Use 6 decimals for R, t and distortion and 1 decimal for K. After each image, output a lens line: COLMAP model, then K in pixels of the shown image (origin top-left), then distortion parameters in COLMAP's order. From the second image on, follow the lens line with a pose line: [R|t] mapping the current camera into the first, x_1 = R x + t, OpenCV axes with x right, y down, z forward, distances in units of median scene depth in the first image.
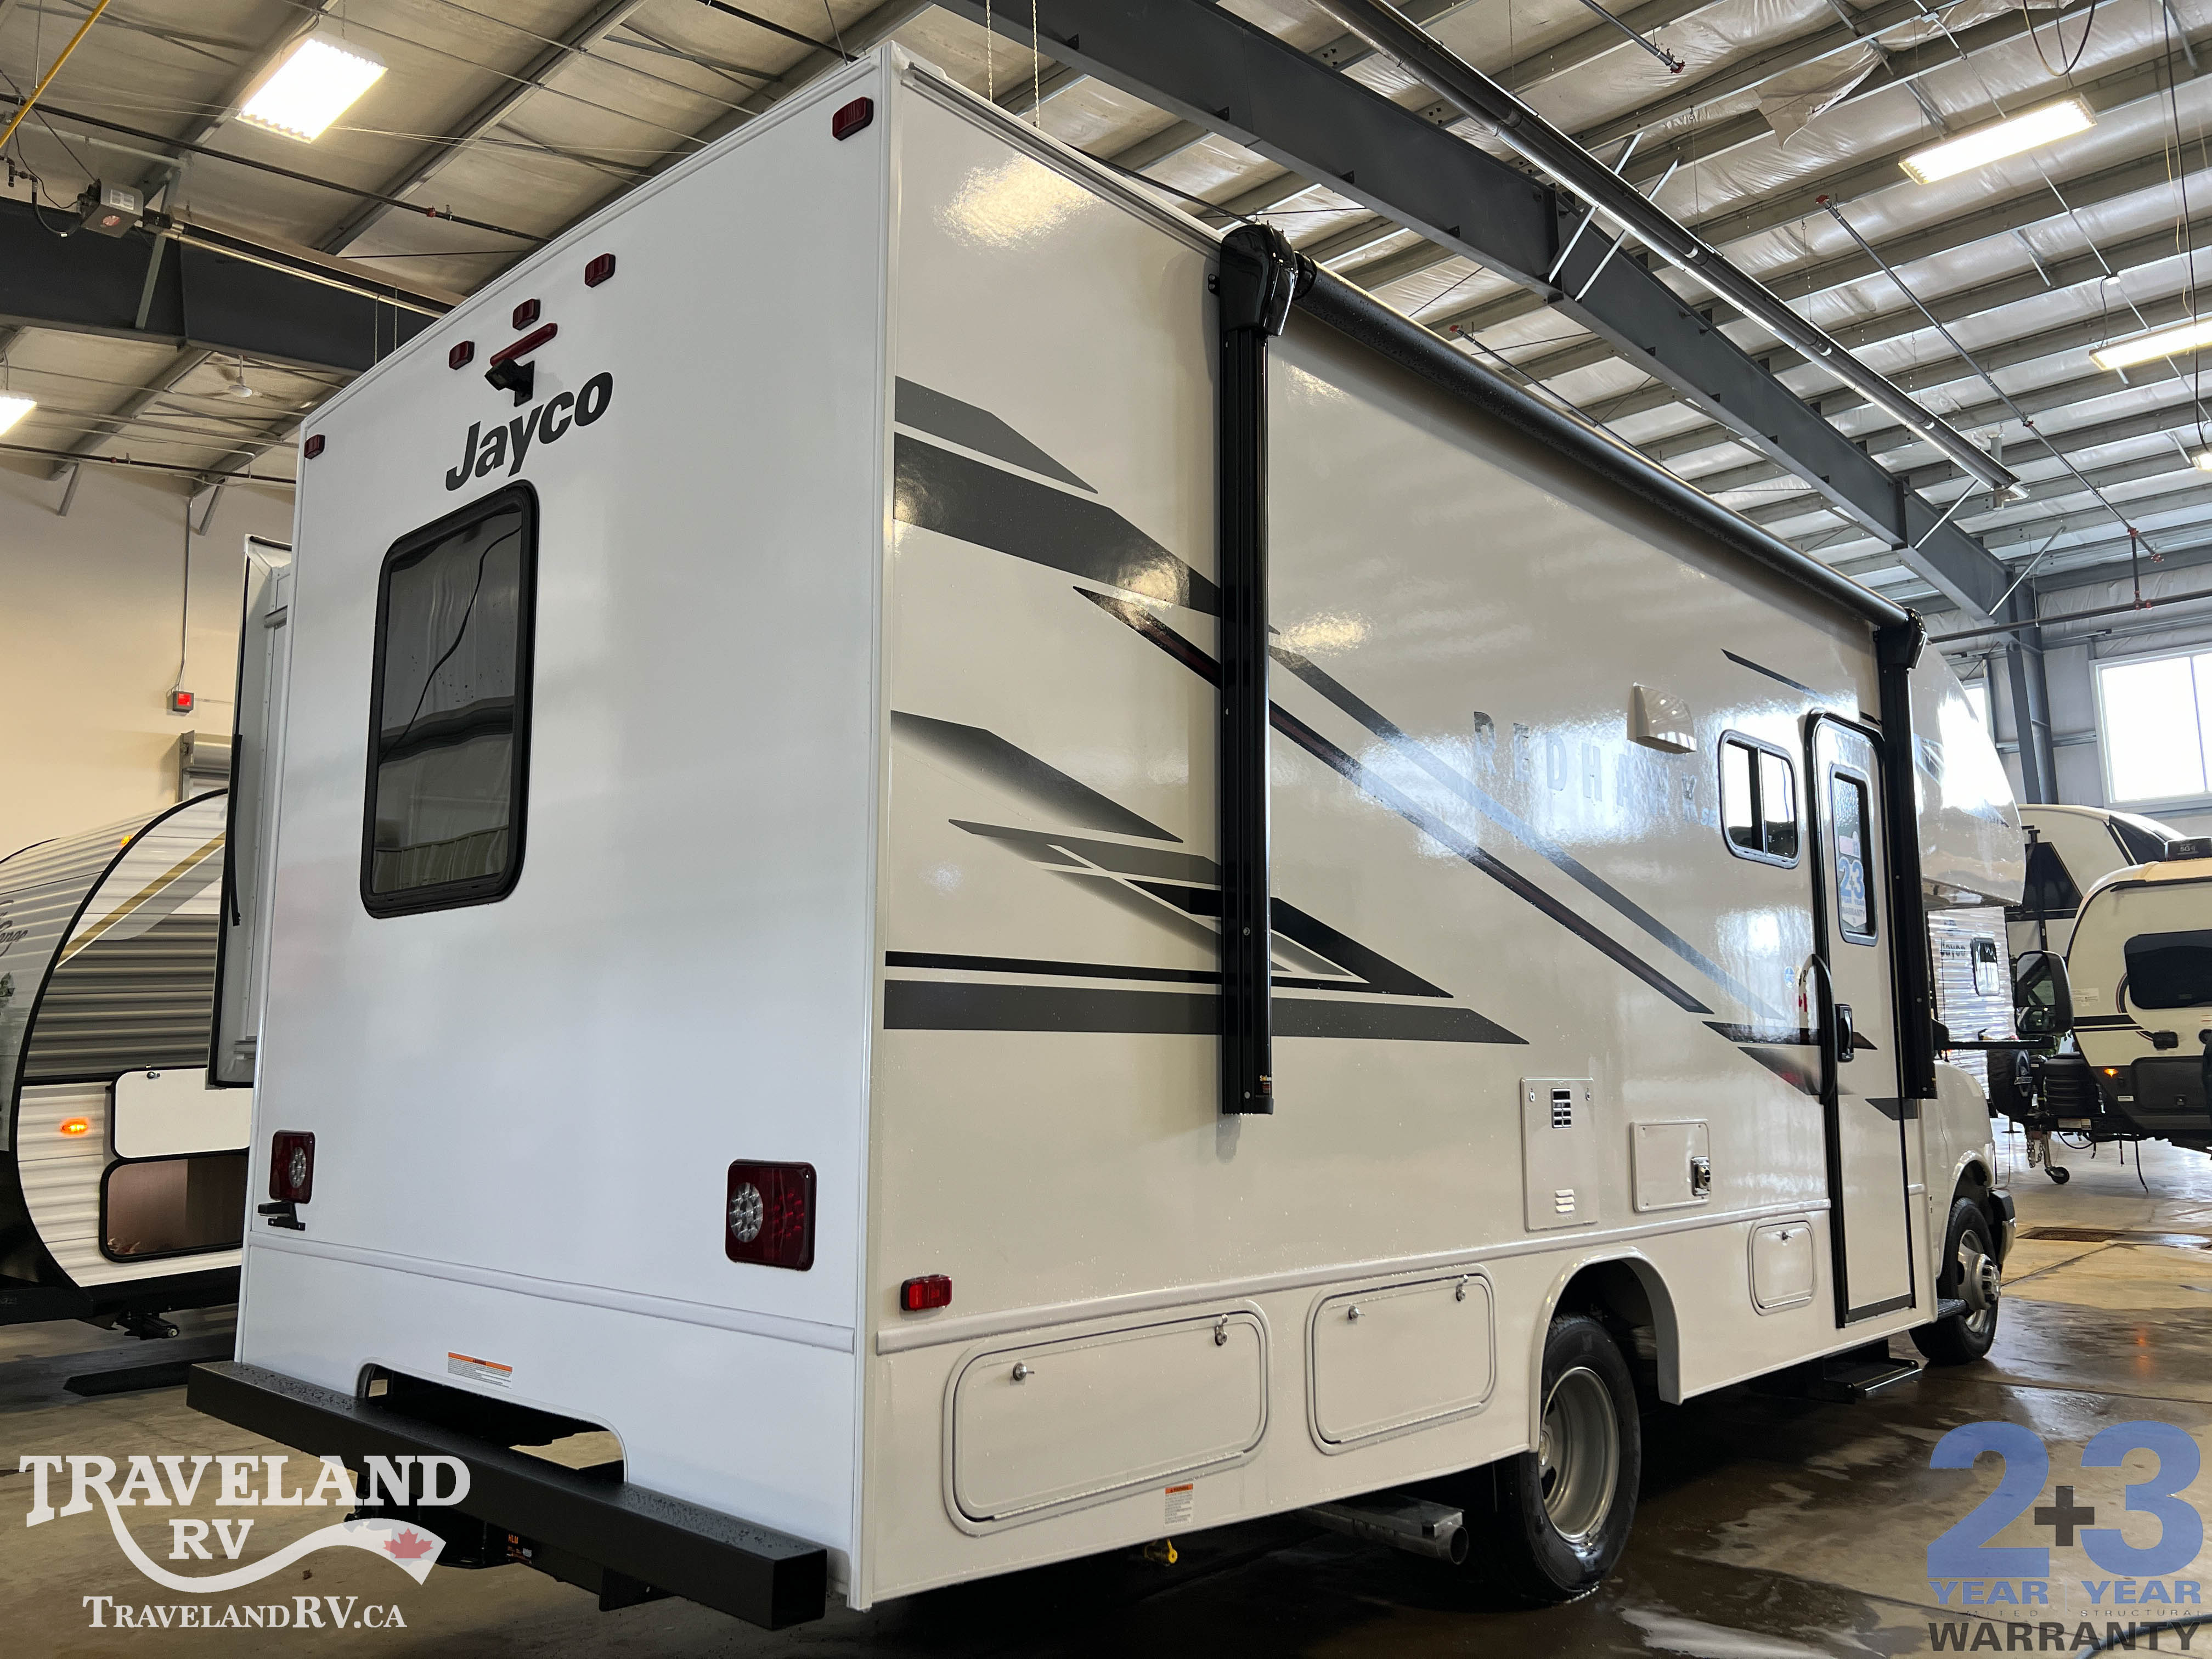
lens RADIAL K [[1653.1, 0, 1106.0], [0, 1653.1, 829.5], [0, 0, 1]] dist [0.003410, 0.001765]
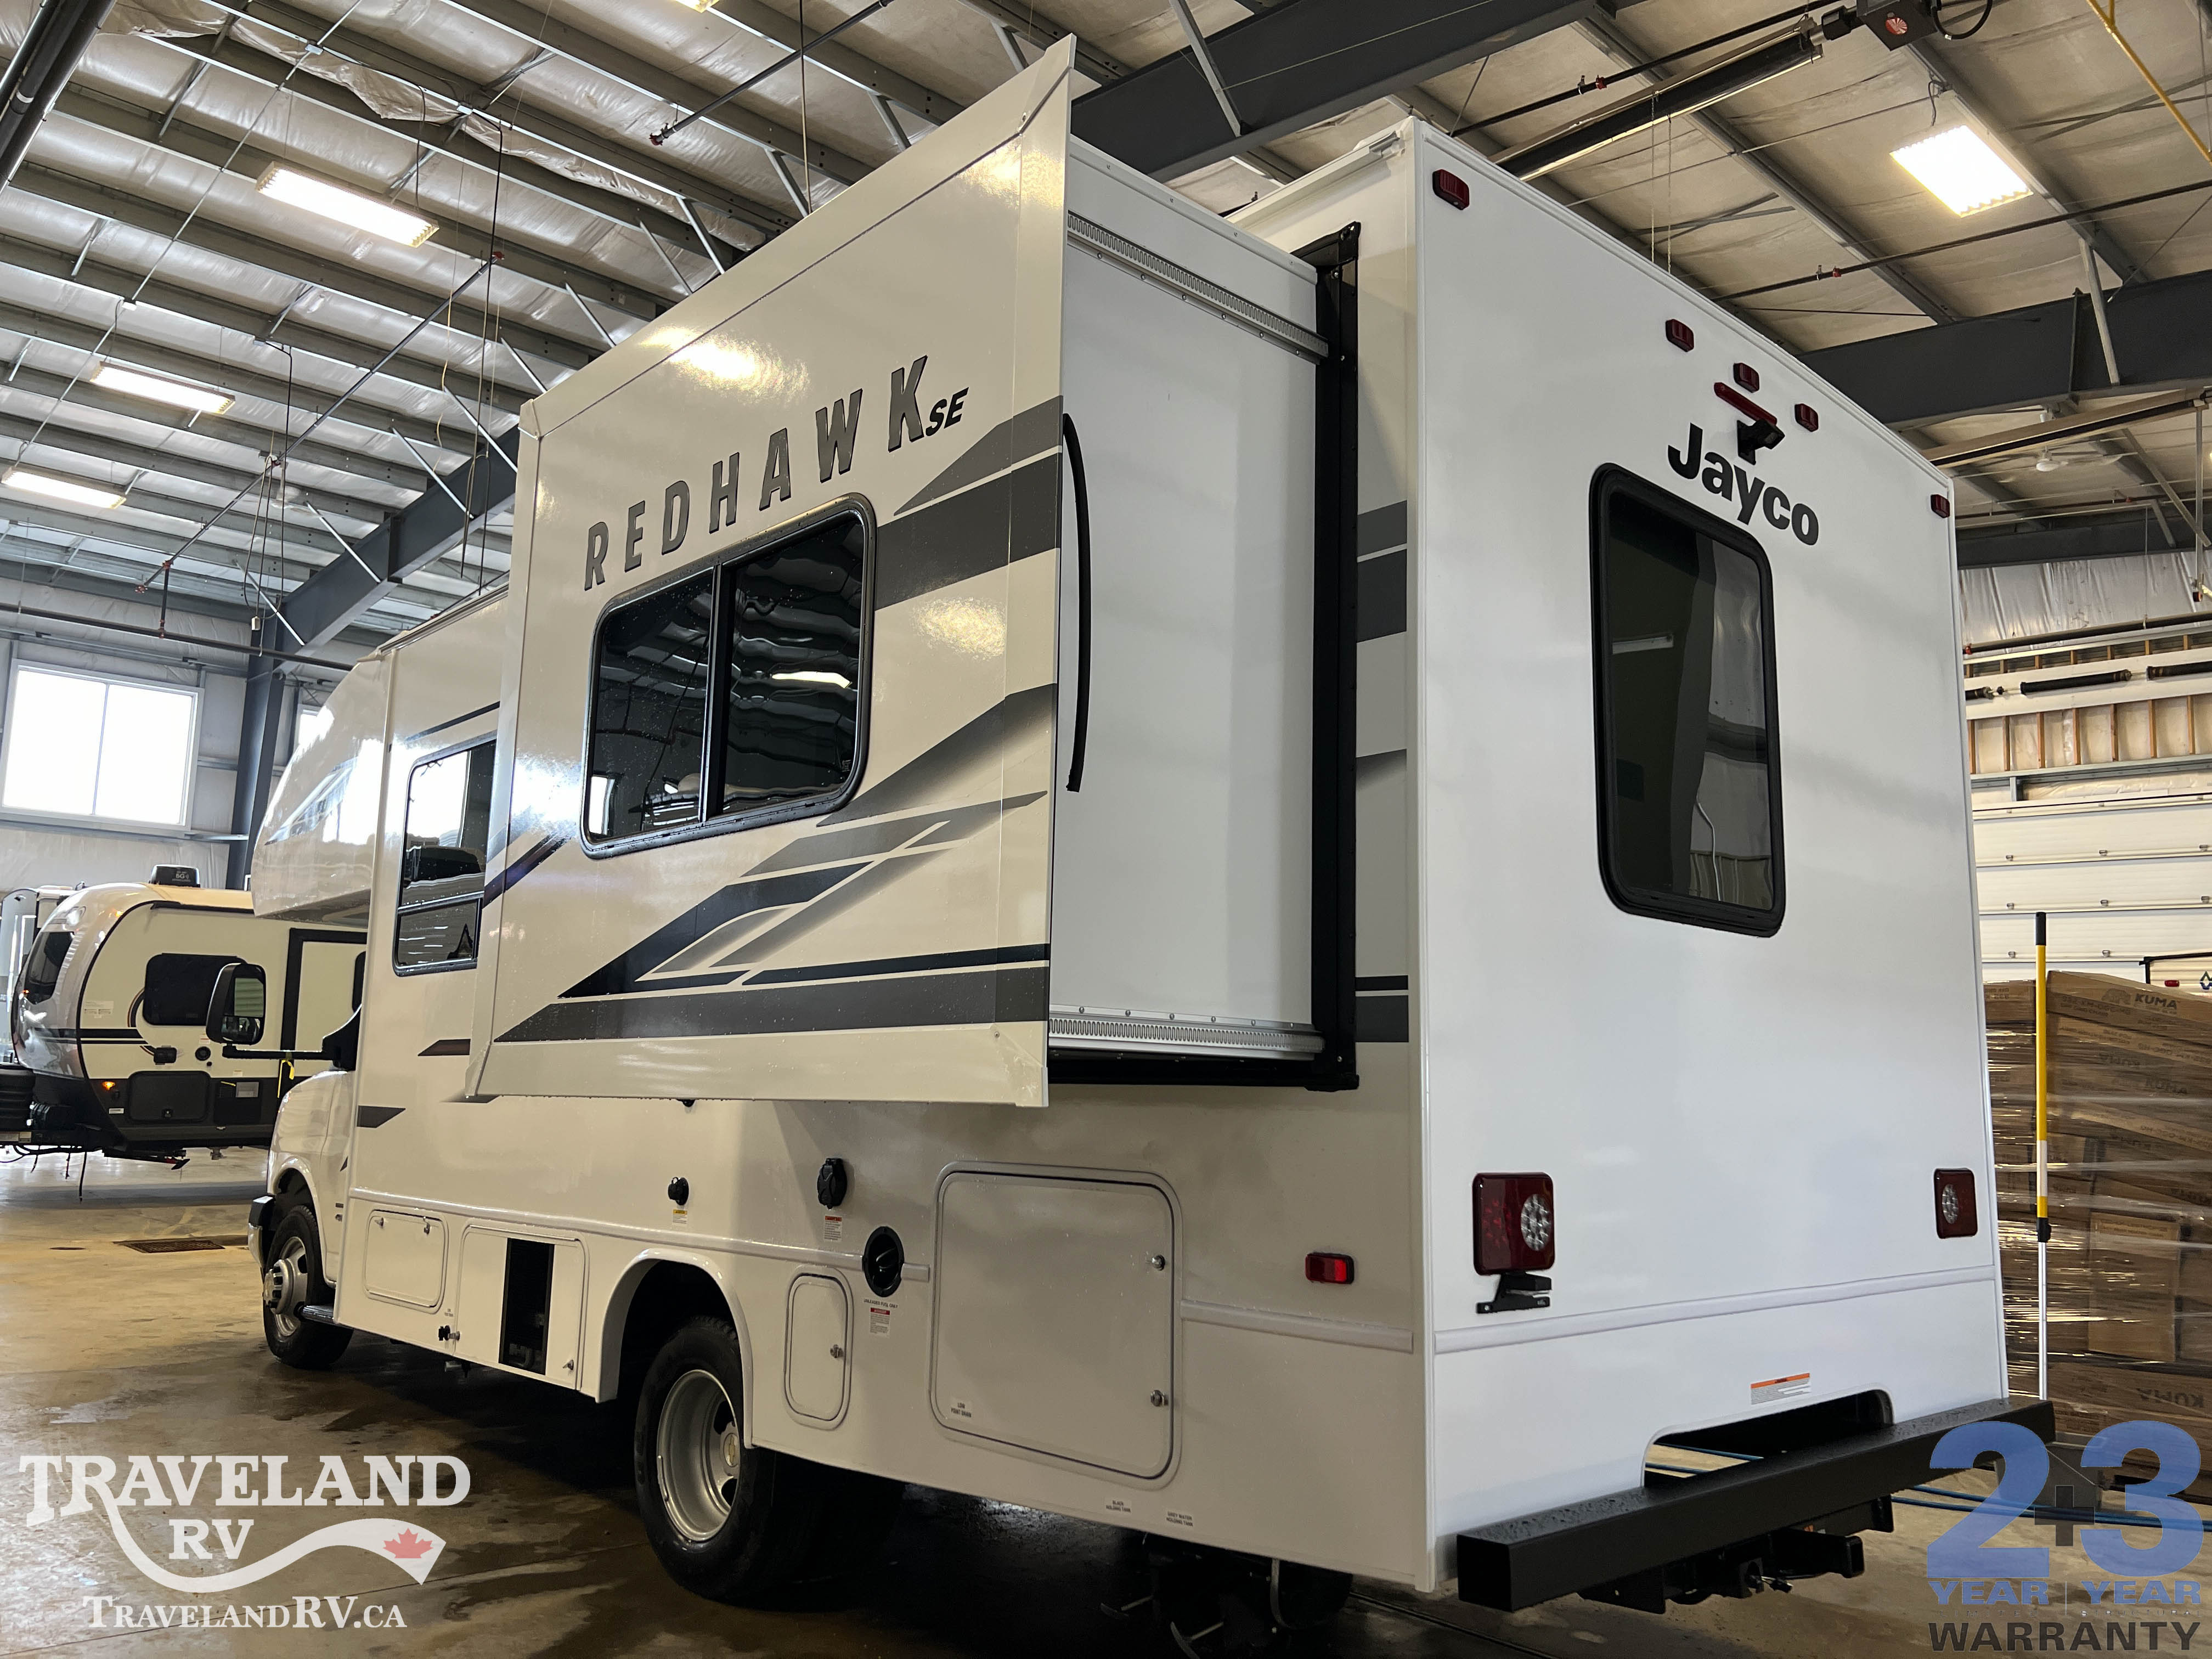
lens RADIAL K [[1646.9, 0, 1107.9], [0, 1646.9, 856.9], [0, 0, 1]] dist [-0.009774, -0.006171]
pose [[0.053893, 0.150695, 0.987110, -0.370350], [-0.158846, 0.977253, -0.140517, 0.054963], [-0.985831, -0.149226, 0.076604, 0.346827]]
